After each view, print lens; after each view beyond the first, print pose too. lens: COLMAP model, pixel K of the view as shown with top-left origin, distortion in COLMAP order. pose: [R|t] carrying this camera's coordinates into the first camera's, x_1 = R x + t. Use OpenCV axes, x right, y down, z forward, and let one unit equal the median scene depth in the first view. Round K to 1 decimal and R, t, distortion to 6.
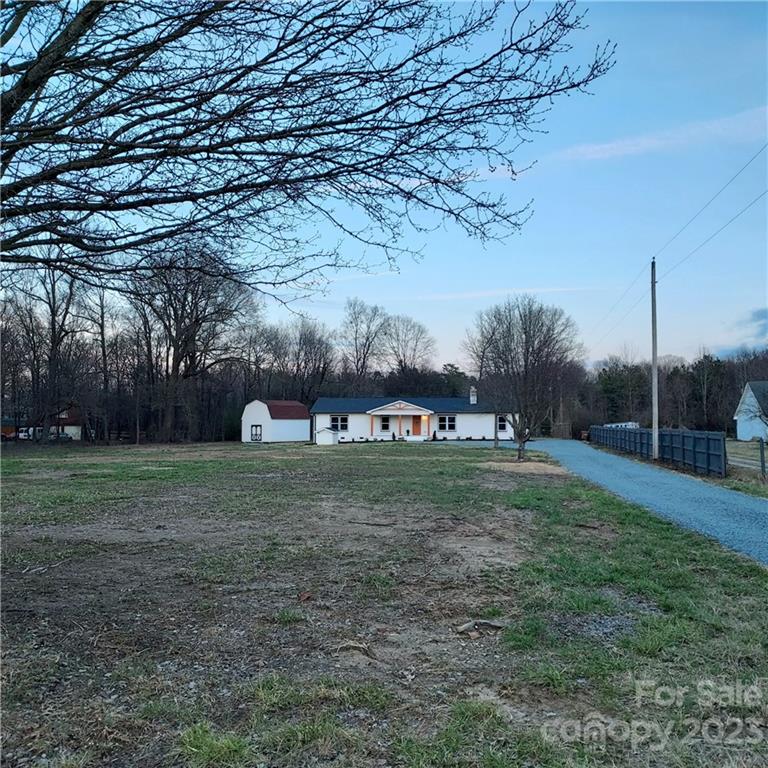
lens RADIAL K [[746.4, 0, 385.1], [0, 746.4, 374.0], [0, 0, 1]] dist [0.058980, -0.037303]
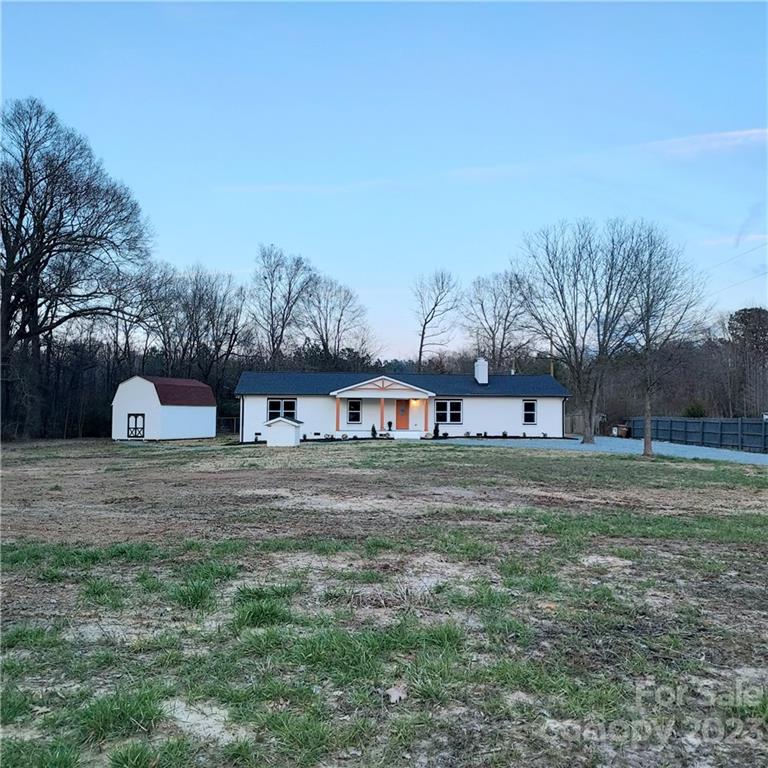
lens RADIAL K [[746.4, 0, 385.1], [0, 746.4, 374.0], [0, 0, 1]] dist [0.058980, -0.037303]
pose [[0.983248, 0.017047, 0.181474, -0.079975], [-0.018399, 0.999814, 0.005767, 0.026064], [-0.181342, -0.009009, 0.983379, 0.318055]]
